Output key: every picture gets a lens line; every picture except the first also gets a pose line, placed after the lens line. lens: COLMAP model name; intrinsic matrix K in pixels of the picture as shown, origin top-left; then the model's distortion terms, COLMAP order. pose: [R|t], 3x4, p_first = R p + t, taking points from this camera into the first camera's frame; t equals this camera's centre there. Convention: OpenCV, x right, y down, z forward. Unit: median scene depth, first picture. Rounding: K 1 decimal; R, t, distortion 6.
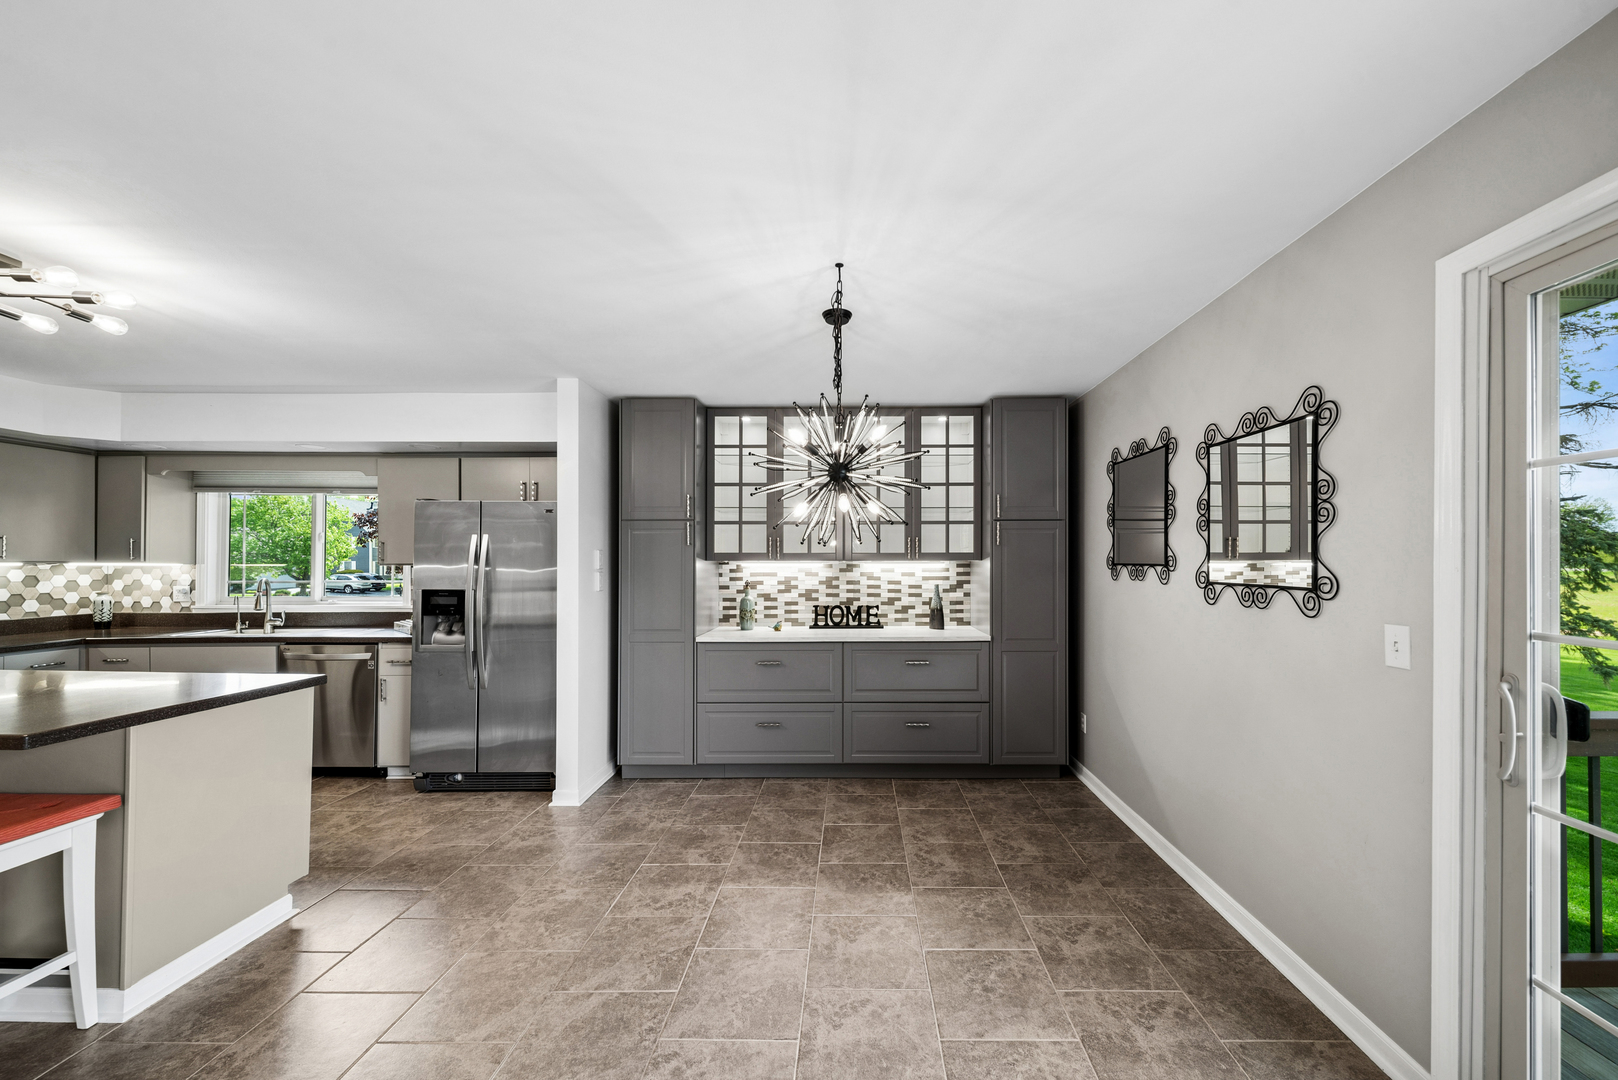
lens RADIAL K [[595.0, 0, 847.7], [0, 595.0, 562.2], [0, 0, 1]] dist [0.001418, 0.000154]
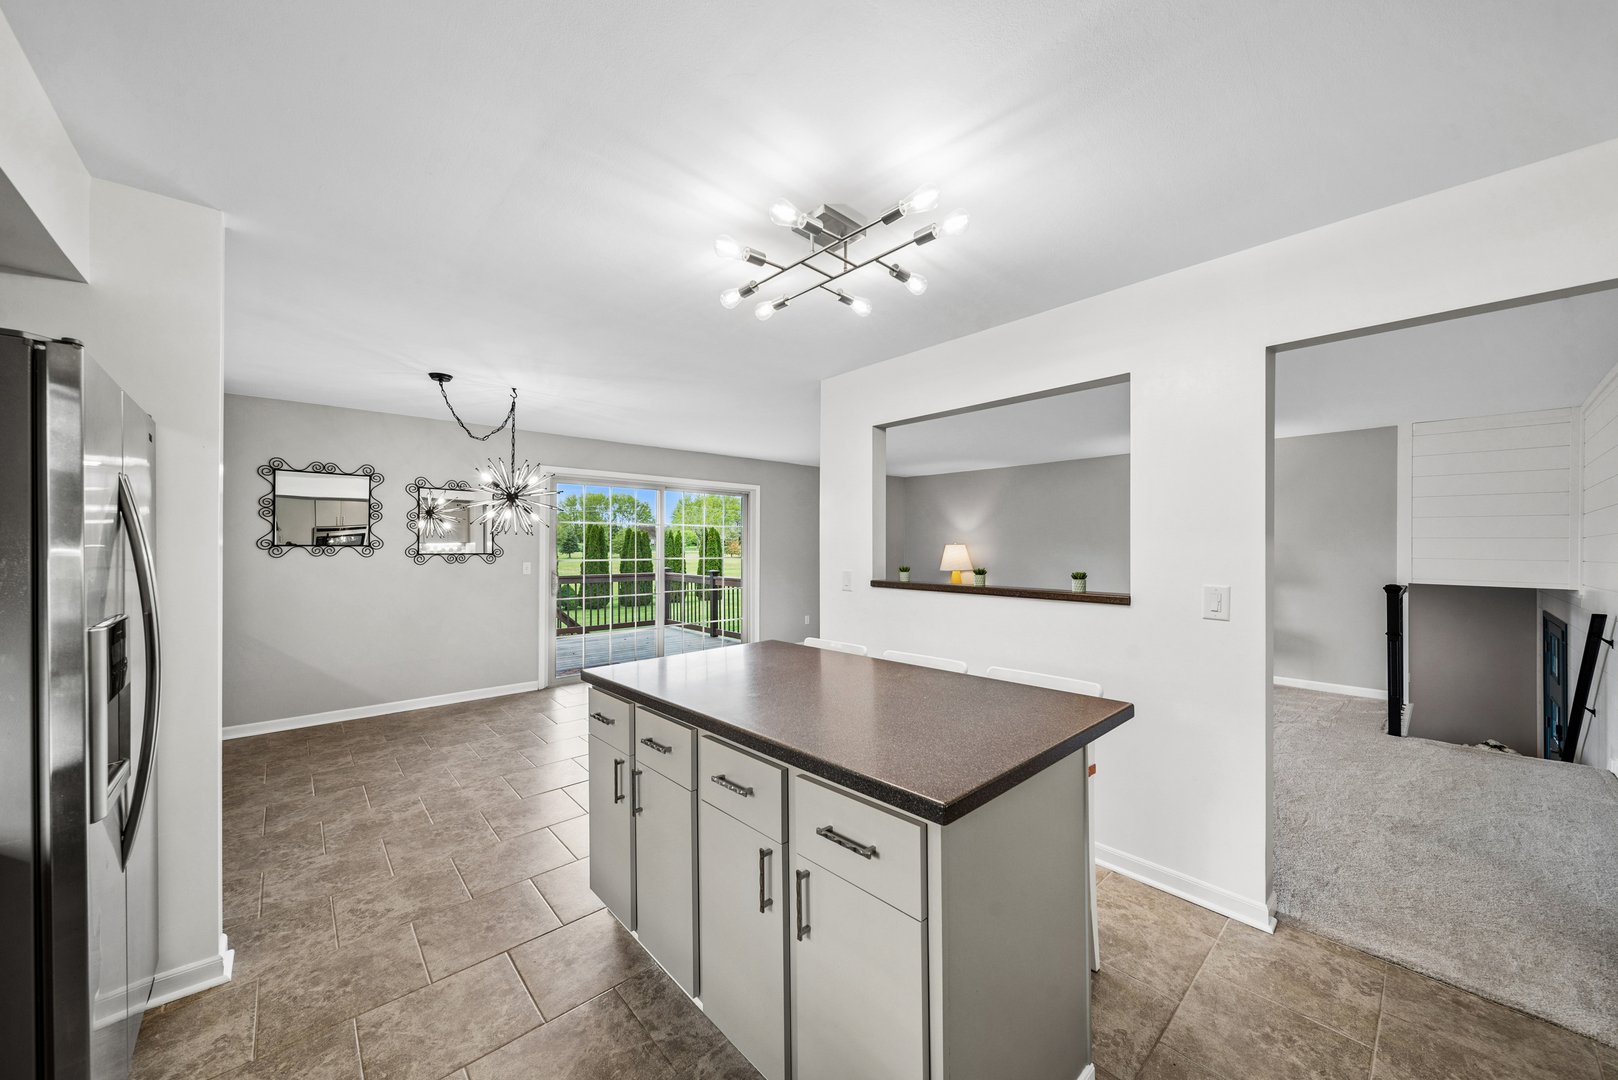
lens RADIAL K [[568.8, 0, 809.0], [0, 568.8, 540.0], [0, 0, 1]] dist [-0.002349, -0.000099]
pose [[-0.675447, 0.008138, 0.737363, -1.130355], [-0.000824, 0.999930, -0.011790, 0.005766], [-0.737408, -0.008571, -0.675394, 0.866304]]
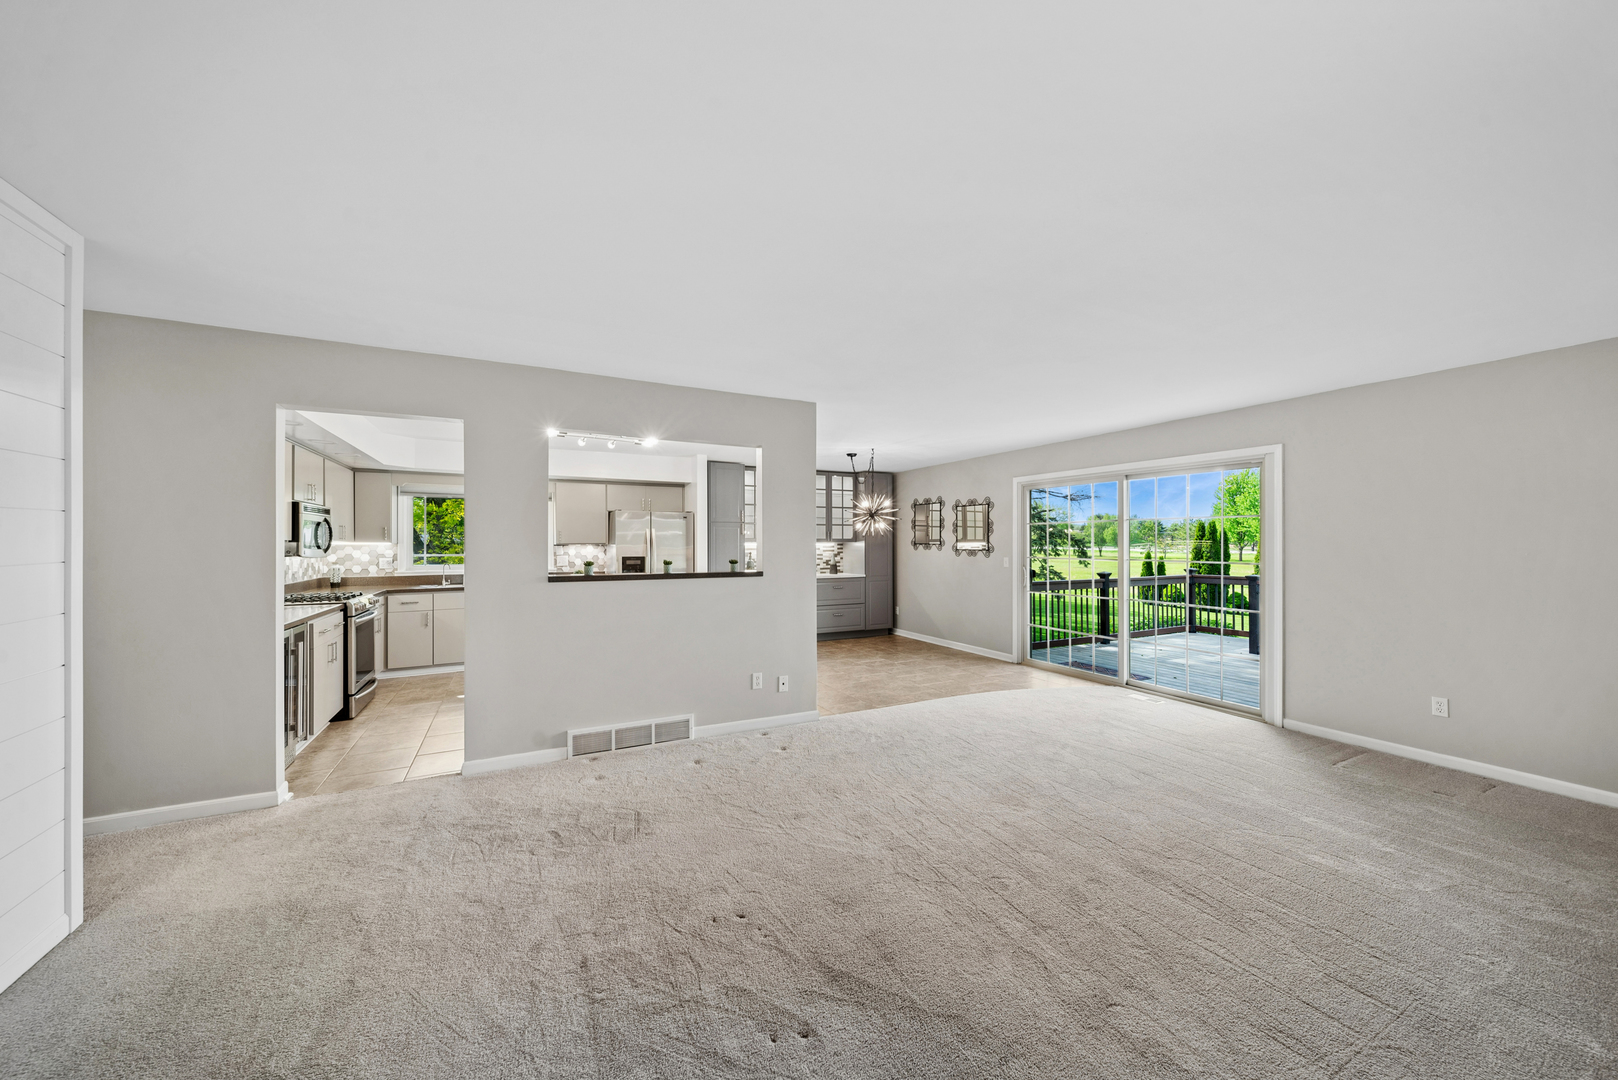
lens RADIAL K [[568.8, 0, 809.0], [0, 568.8, 540.0], [0, 0, 1]] dist [-0.002349, -0.000099]
pose [[0.888364, 0.003759, 0.459125, -0.972486], [-0.001020, 0.999980, -0.006215, 0.002876], [-0.459139, 0.005053, 0.888350, -0.871929]]
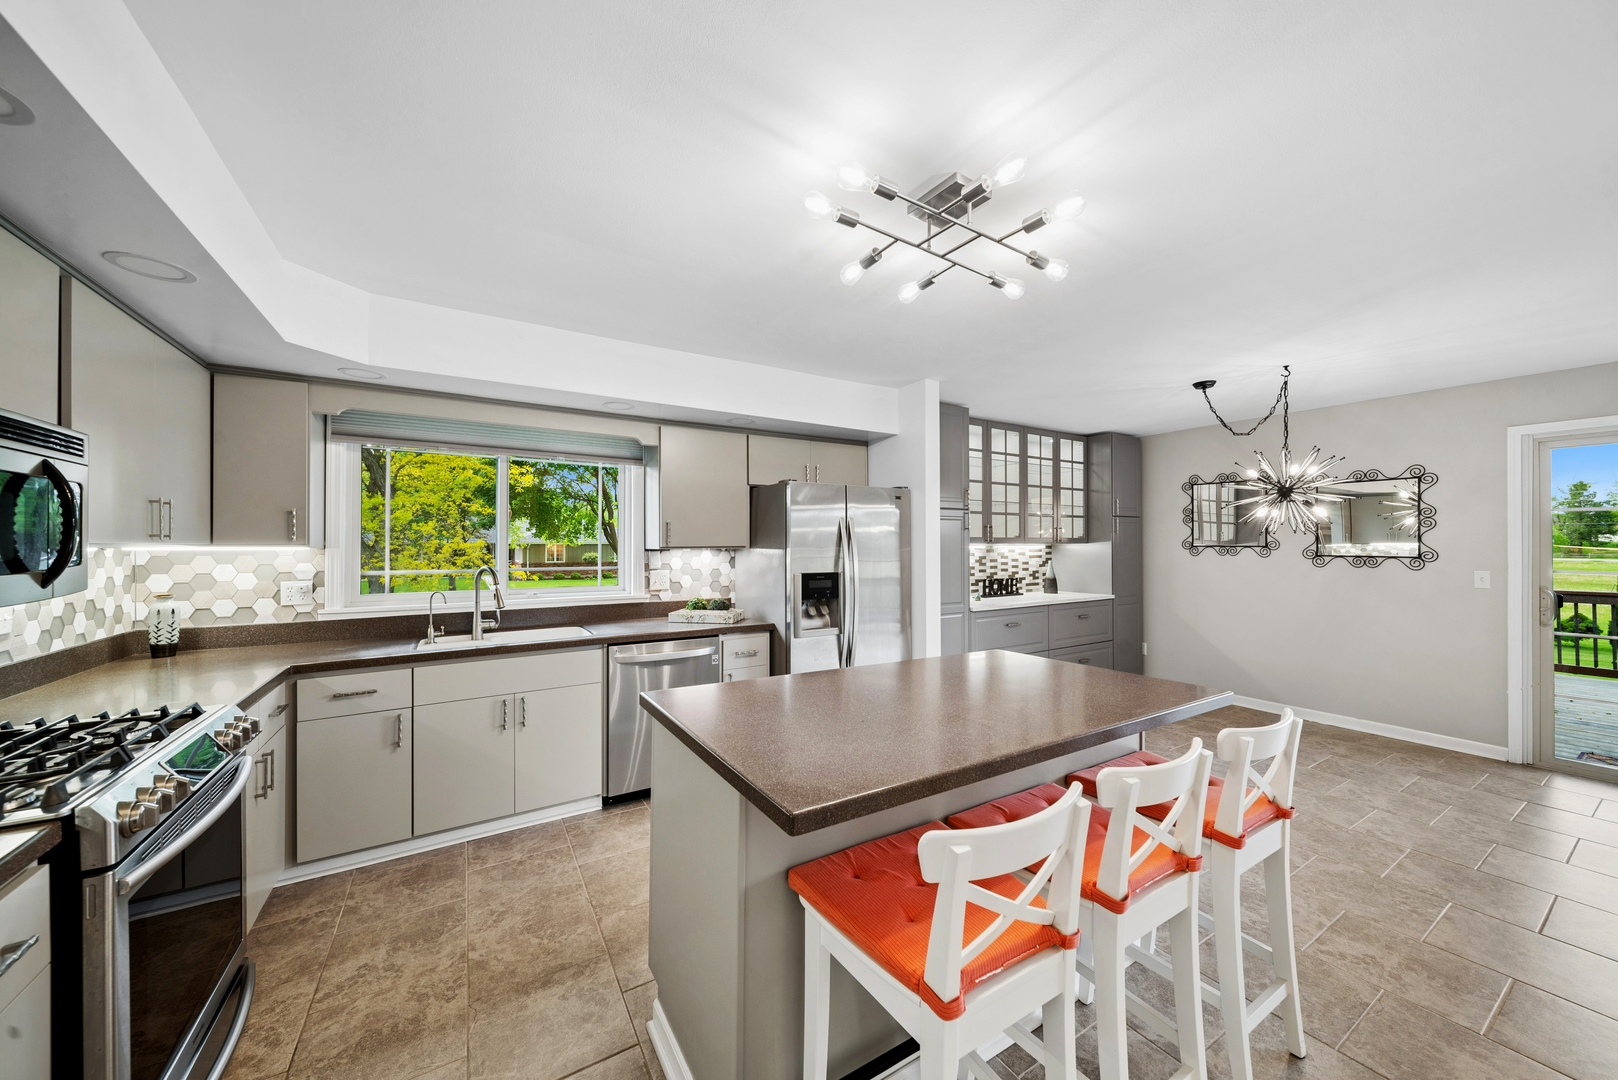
lens RADIAL K [[568.8, 0, 809.0], [0, 568.8, 540.0], [0, 0, 1]] dist [-0.002349, -0.000099]
pose [[0.853266, 0.003852, 0.521462, -1.125640], [-0.000187, 0.999975, -0.007081, -0.001569], [-0.521476, 0.005944, 0.853245, 0.194312]]
